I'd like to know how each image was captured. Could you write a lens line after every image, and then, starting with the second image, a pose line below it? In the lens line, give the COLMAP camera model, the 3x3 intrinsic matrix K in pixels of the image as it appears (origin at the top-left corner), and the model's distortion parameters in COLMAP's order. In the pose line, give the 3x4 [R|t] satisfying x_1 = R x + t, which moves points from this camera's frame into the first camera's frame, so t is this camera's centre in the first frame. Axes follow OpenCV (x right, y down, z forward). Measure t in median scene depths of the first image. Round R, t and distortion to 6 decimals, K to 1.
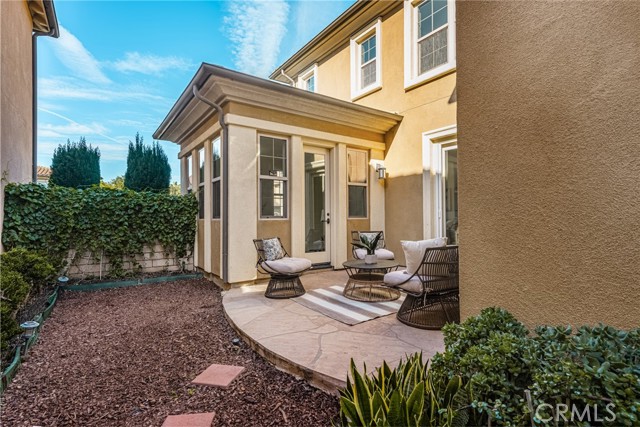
lens RADIAL K [[301.8, 0, 326.1], [0, 301.8, 214.7], [0, 0, 1]] dist [-0.012094, 0.001440]
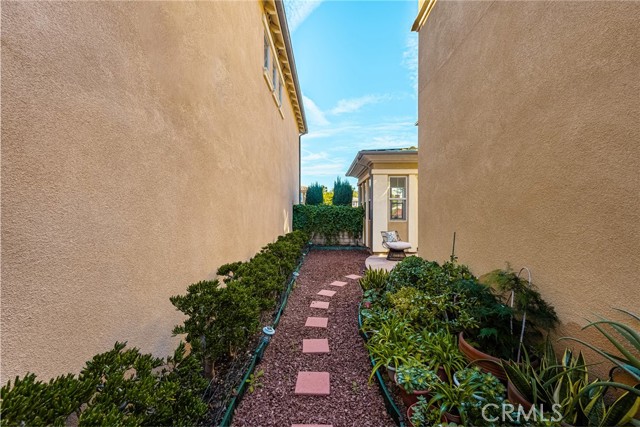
lens RADIAL K [[267.4, 0, 320.4], [0, 267.4, 210.4], [0, 0, 1]] dist [-0.001008, -0.000055]
pose [[0.788531, 0.004022, -0.614981, 0.434217], [-0.000042, 0.999979, 0.006486, -0.057710], [0.614994, -0.005089, 0.788515, -0.554381]]
